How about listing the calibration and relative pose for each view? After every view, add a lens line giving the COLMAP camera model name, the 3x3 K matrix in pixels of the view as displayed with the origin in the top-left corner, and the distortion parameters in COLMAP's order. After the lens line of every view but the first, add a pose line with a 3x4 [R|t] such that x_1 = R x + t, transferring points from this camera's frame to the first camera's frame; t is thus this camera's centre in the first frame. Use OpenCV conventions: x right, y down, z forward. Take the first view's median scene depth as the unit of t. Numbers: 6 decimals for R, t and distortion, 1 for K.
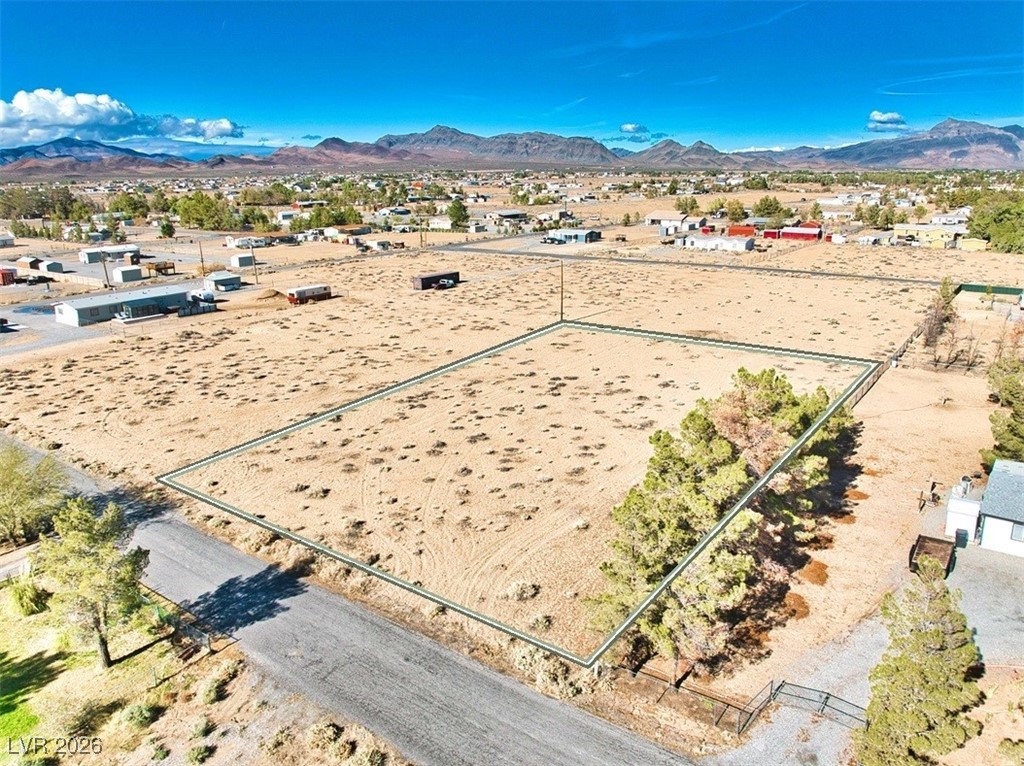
lens RADIAL K [[746.0, 0, 516.8], [0, 746.0, 405.1], [0, 0, 1]] dist [-0.012740, -0.029299]
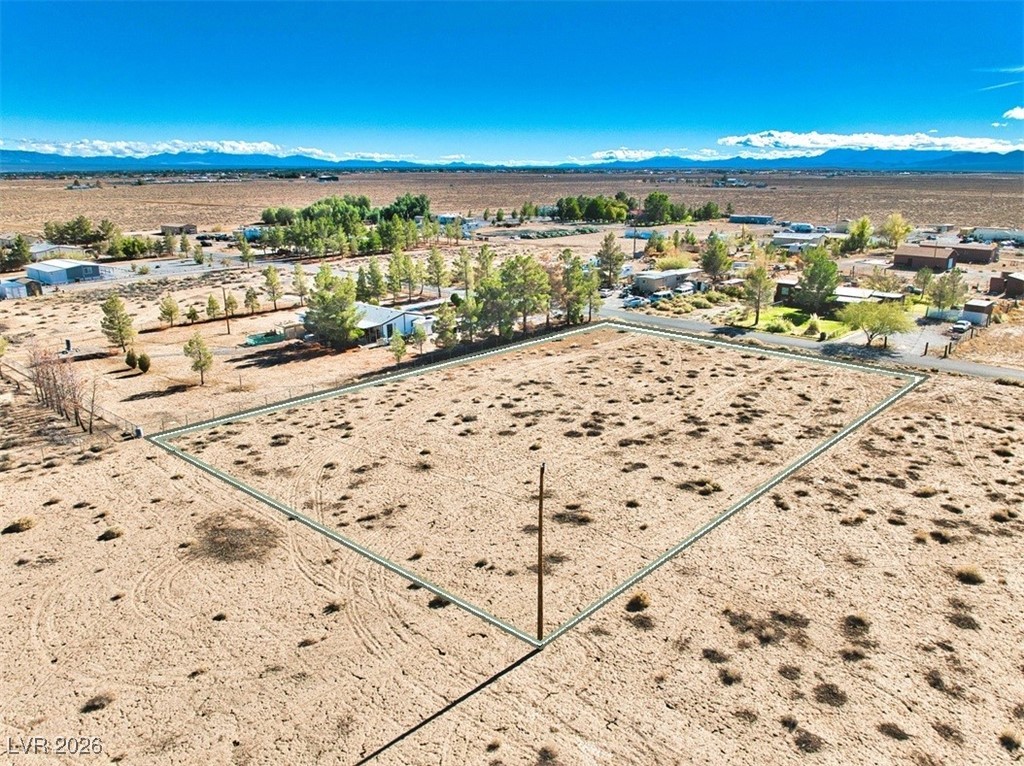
lens RADIAL K [[746.0, 0, 515.3], [0, 746.0, 414.3], [0, 0, 1]] dist [-0.012740, -0.029299]
pose [[-0.994573, -0.021893, 0.101712, 0.050903], [0.042095, 0.809341, 0.585829, -0.479875], [-0.095145, 0.586931, -0.804027, 1.510287]]
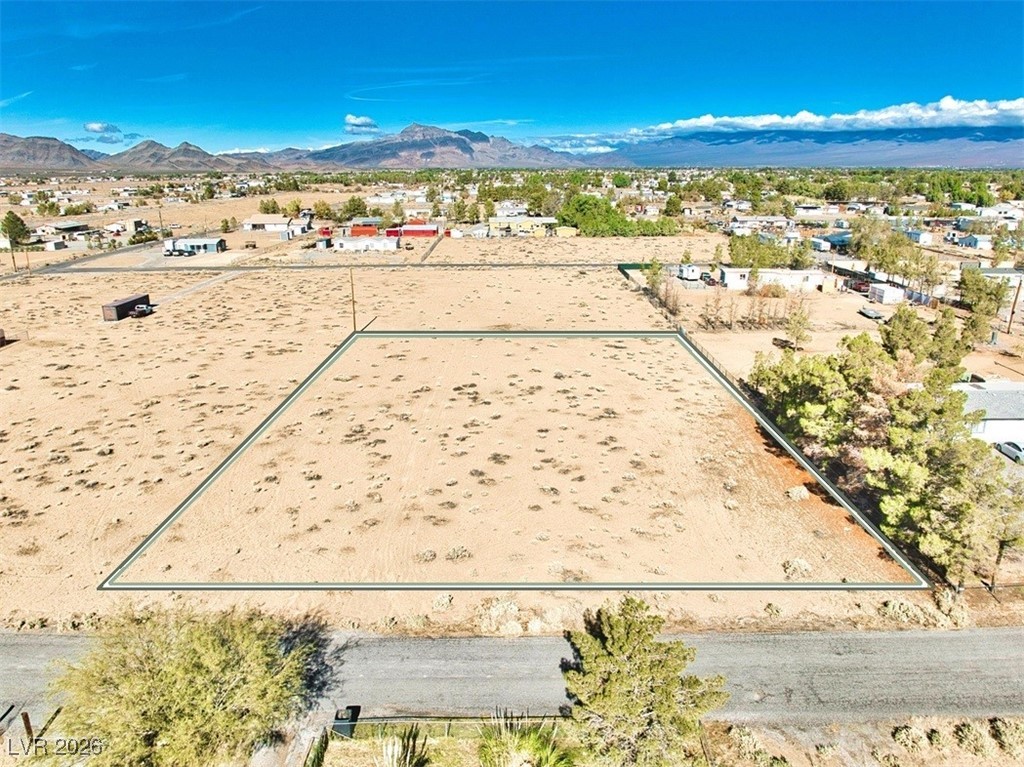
lens RADIAL K [[746.0, 0, 509.8], [0, 746.0, 414.8], [0, 0, 1]] dist [-0.012740, -0.029299]
pose [[0.810958, -0.182248, 0.555997, -0.398834], [0.176857, 0.982155, 0.063979, -0.048066], [-0.557735, 0.046448, 0.828719, 0.159497]]
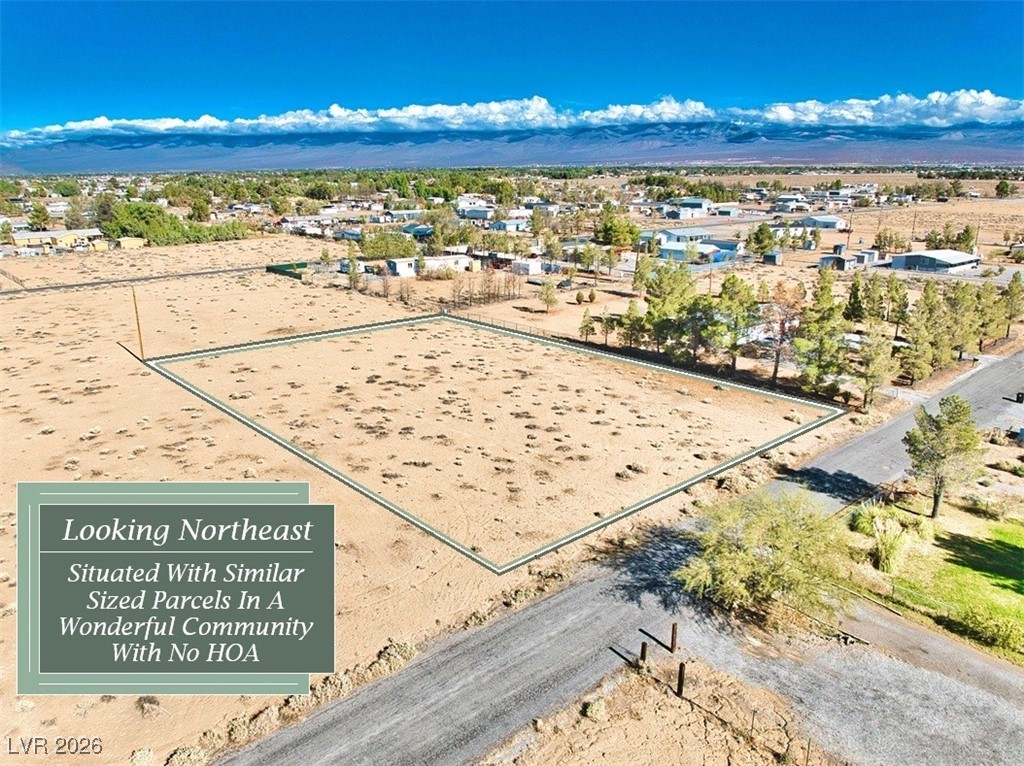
lens RADIAL K [[746.0, 0, 514.7], [0, 746.0, 414.1], [0, 0, 1]] dist [-0.012740, -0.029299]
pose [[0.217457, -0.302124, 0.928135, -0.771625], [0.300582, 0.925406, 0.230811, -0.153336], [-0.928635, 0.228790, 0.292049, 0.504153]]
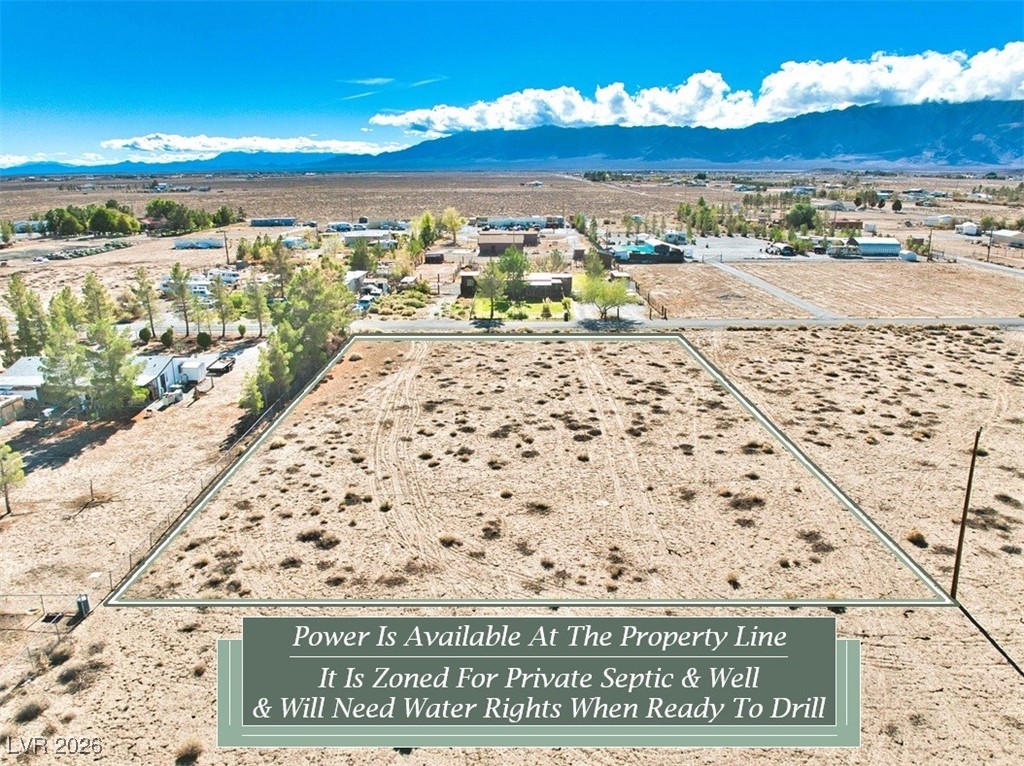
lens RADIAL K [[746.0, 0, 514.7], [0, 746.0, 410.6], [0, 0, 1]] dist [-0.012740, -0.029299]
pose [[-0.804221, 0.196403, -0.560941, 0.512191], [-0.168788, 0.829482, 0.532419, -0.421545], [0.569859, 0.522863, -0.633936, 1.328108]]
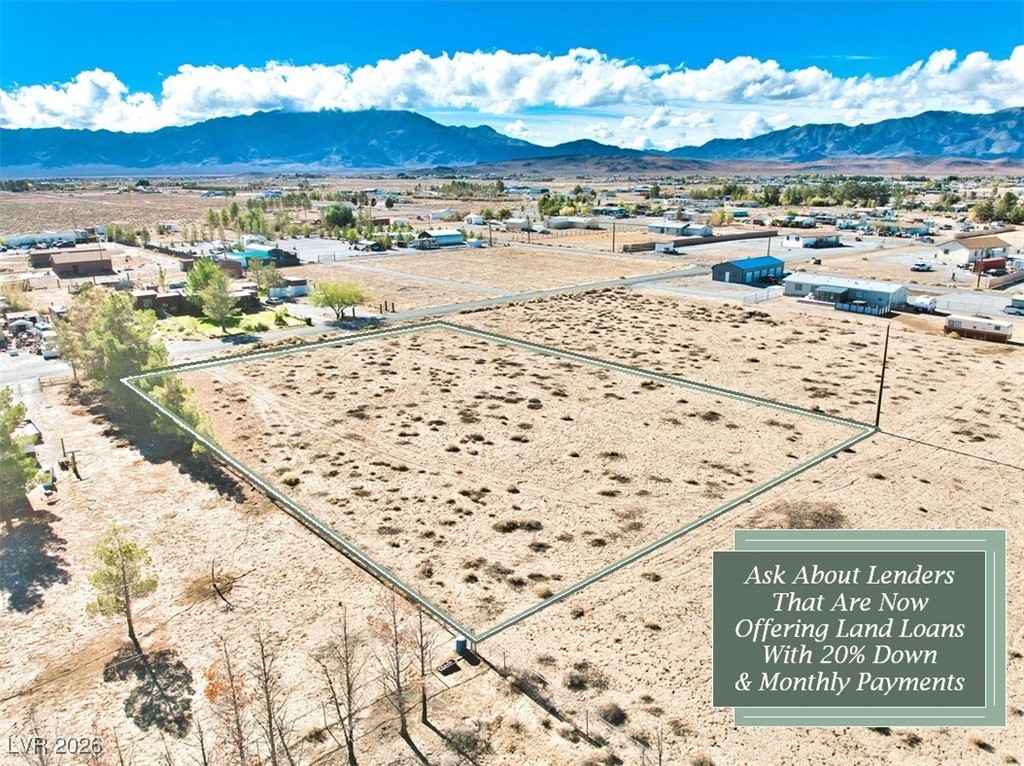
lens RADIAL K [[746.0, 0, 515.6], [0, 746.0, 408.2], [0, 0, 1]] dist [-0.012740, -0.029299]
pose [[-0.215925, 0.307587, -0.926697, 0.820815], [-0.289986, 0.886061, 0.361668, -0.317622], [0.932354, 0.346822, -0.102127, 0.992339]]
